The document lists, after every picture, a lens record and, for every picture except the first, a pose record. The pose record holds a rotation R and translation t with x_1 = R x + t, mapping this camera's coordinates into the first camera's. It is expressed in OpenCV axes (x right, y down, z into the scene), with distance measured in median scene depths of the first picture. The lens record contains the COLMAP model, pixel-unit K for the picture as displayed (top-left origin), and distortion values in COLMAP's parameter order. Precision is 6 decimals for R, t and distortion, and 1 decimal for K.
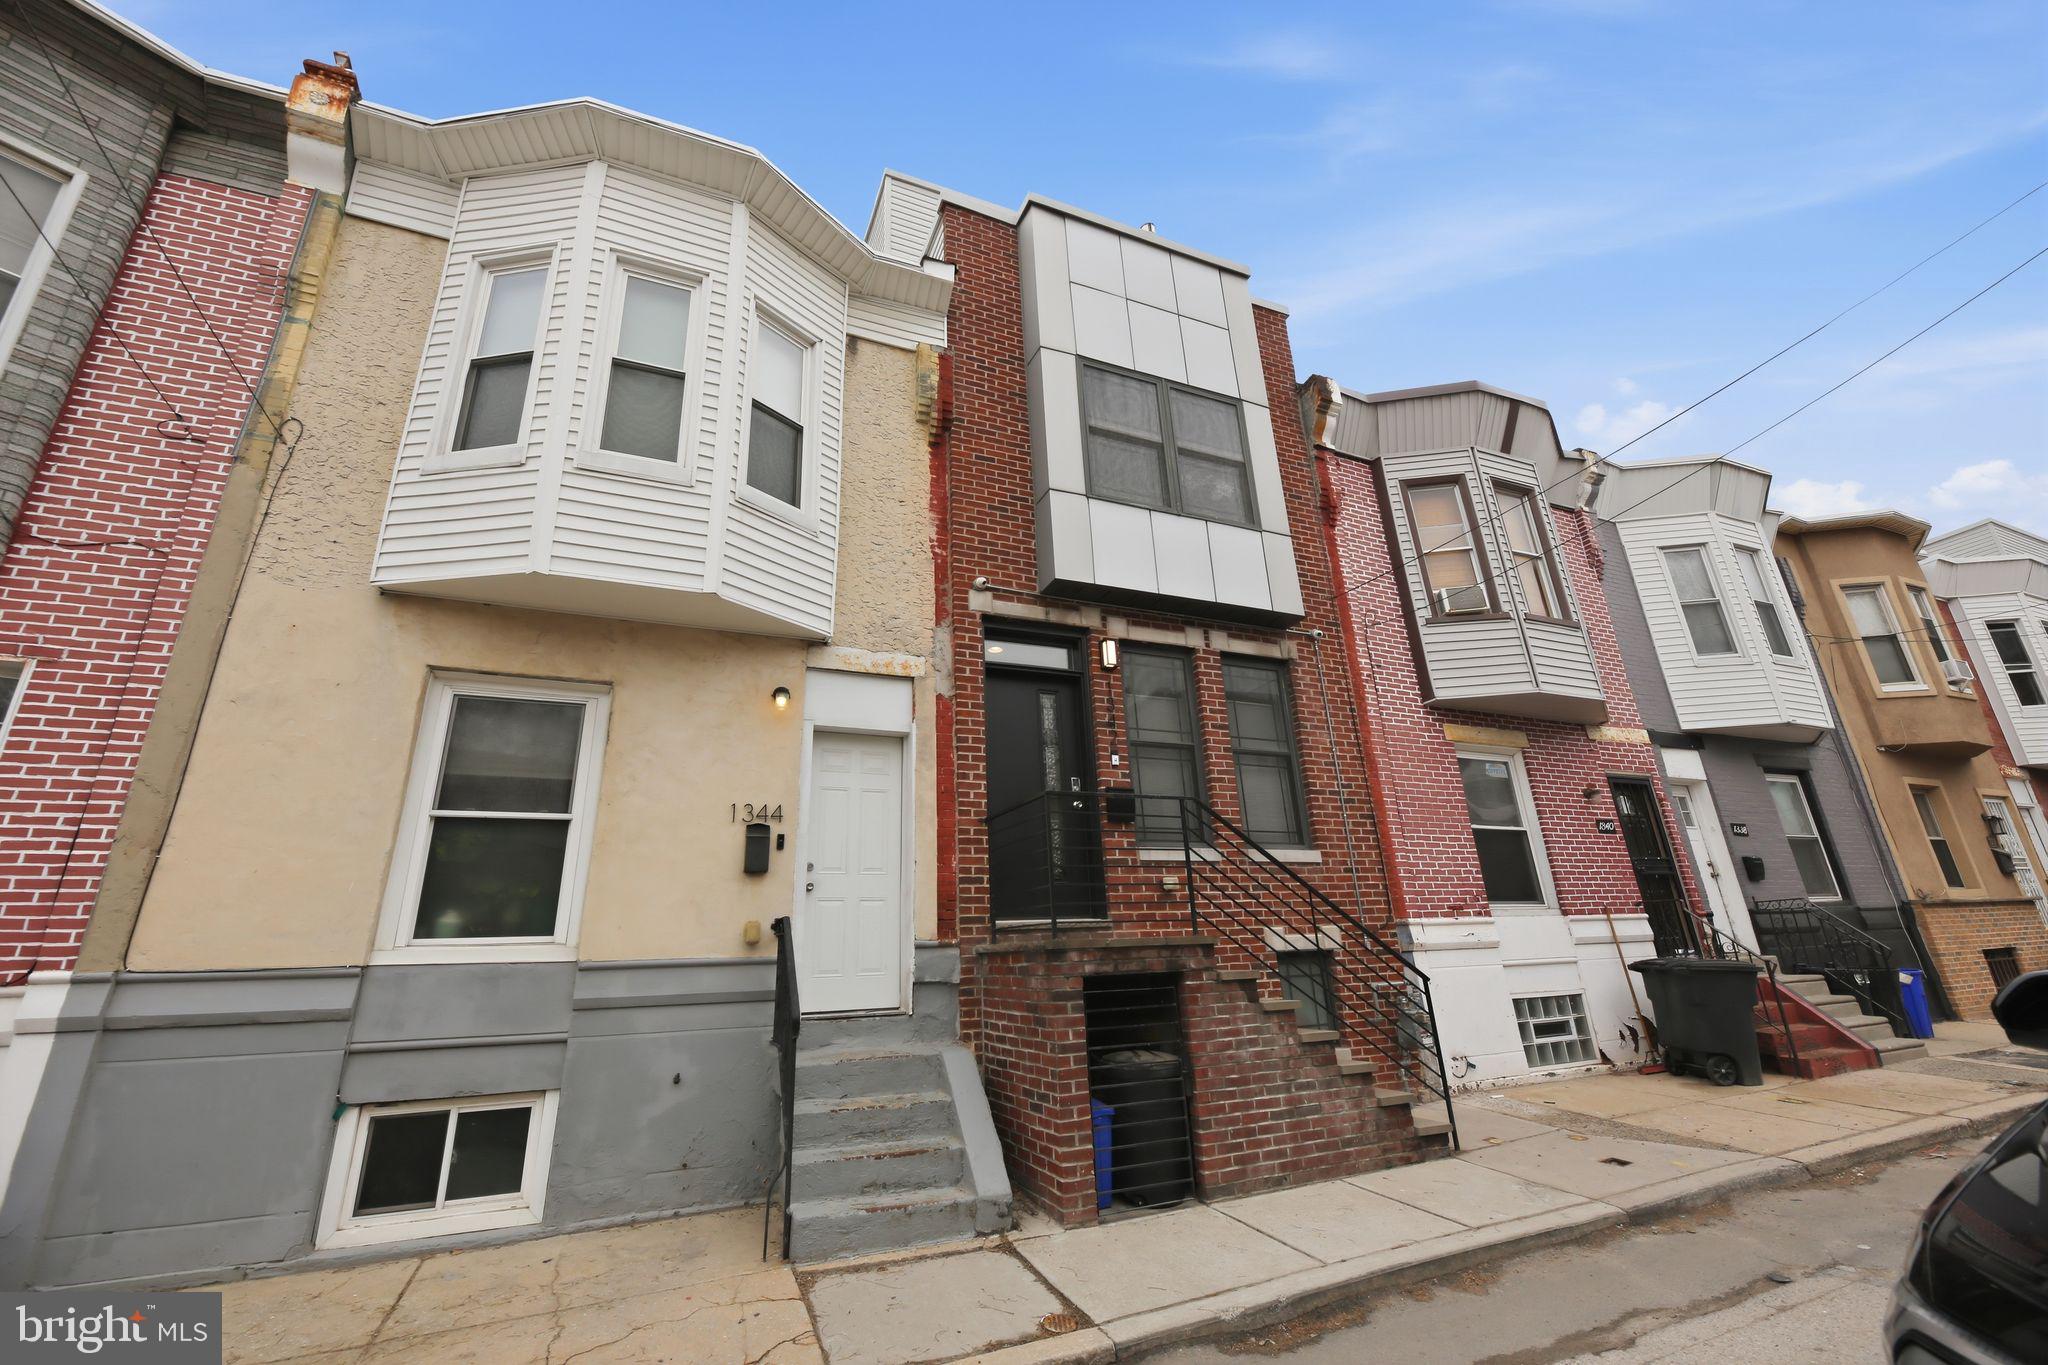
lens RADIAL K [[832.5, 0, 1021.1], [0, 832.5, 726.4], [0, 0, 1]] dist [-0.002288, -0.002157]
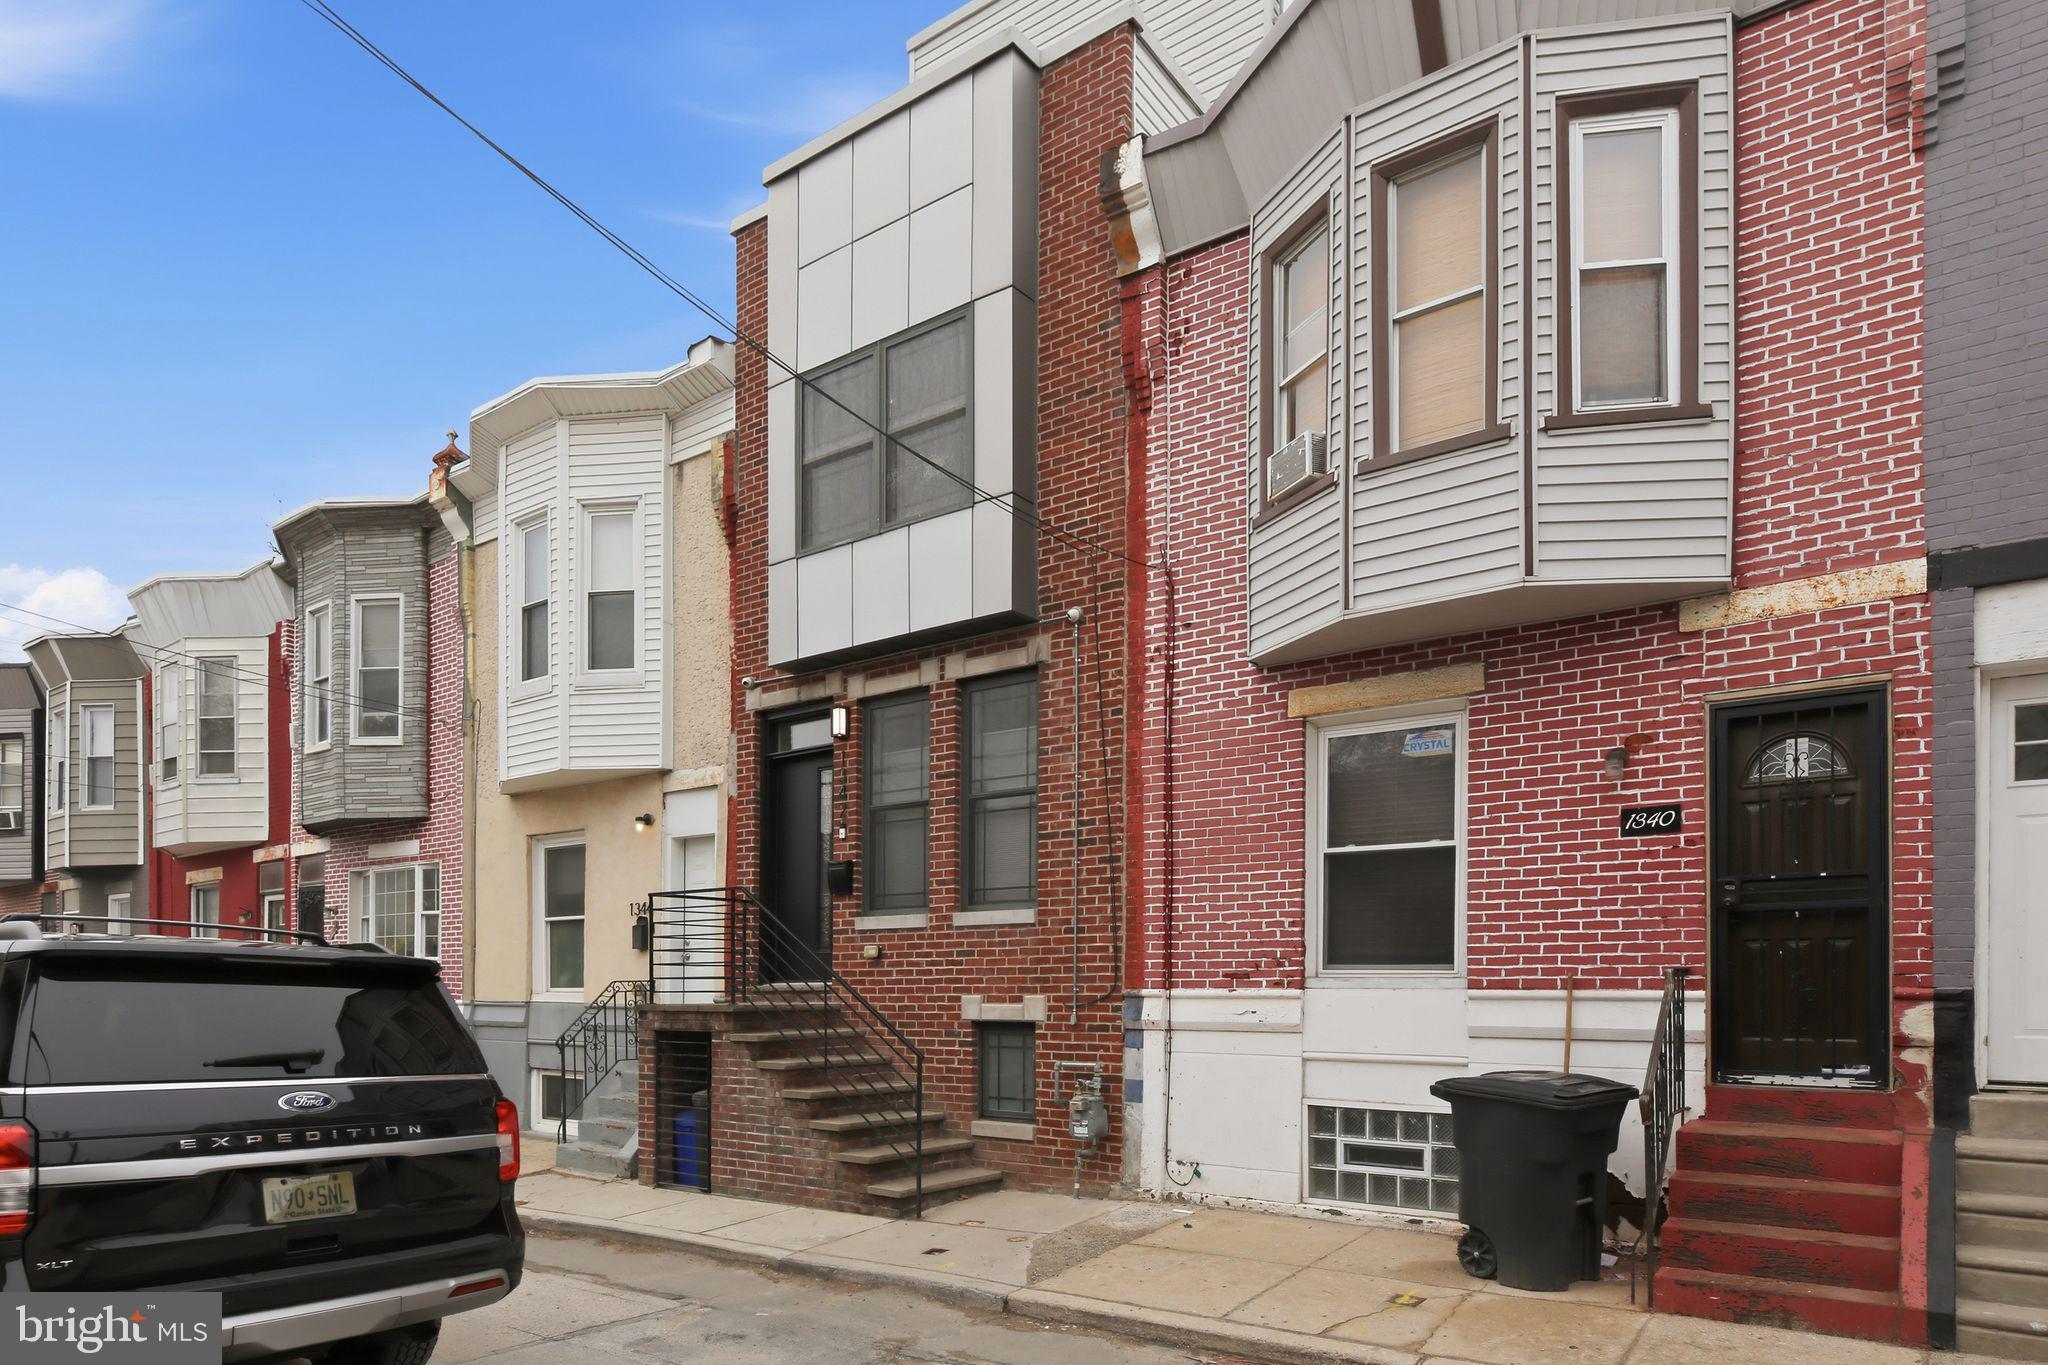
lens RADIAL K [[1234.2, 0, 1031.4], [0, 1234.2, 1089.3], [0, 0, 1]] dist [-0.003300, 0.001421]
pose [[0.516023, 0.105190, -0.850092, 1.664990], [0.211773, 0.945955, 0.245603, 0.015307], [0.829984, -0.306763, 0.465858, 0.407310]]
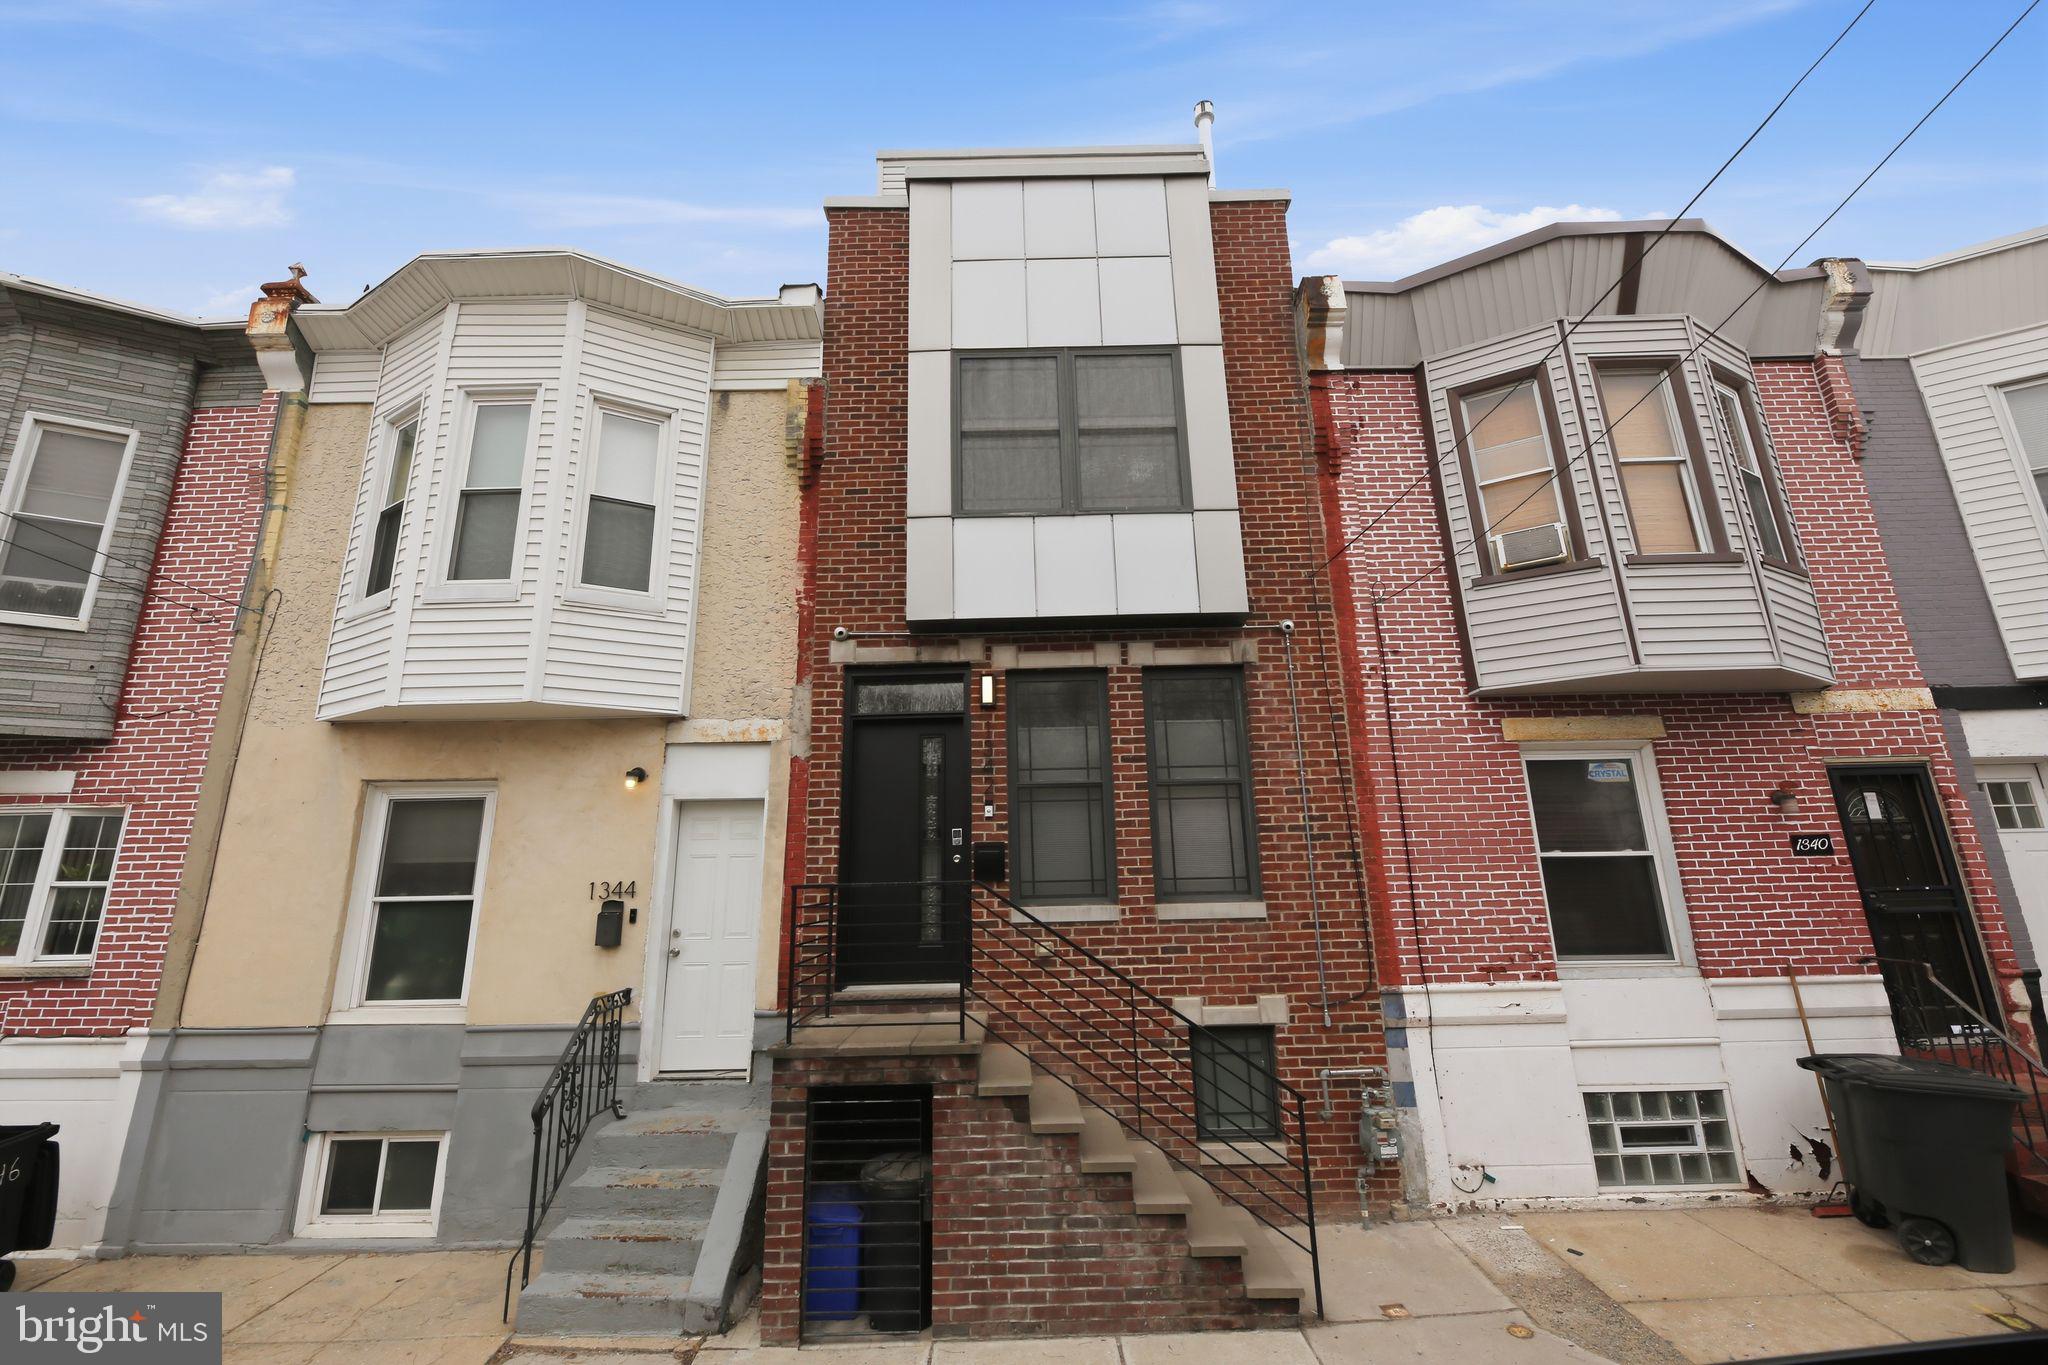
lens RADIAL K [[832.5, 0, 1021.1], [0, 832.5, 726.4], [0, 0, 1]] dist [-0.002288, -0.002157]
pose [[0.920716, -0.055358, -0.386287, 0.534135], [0.091744, 0.992848, 0.076387, -0.125526], [0.379296, -0.105771, 0.919210, 0.195451]]
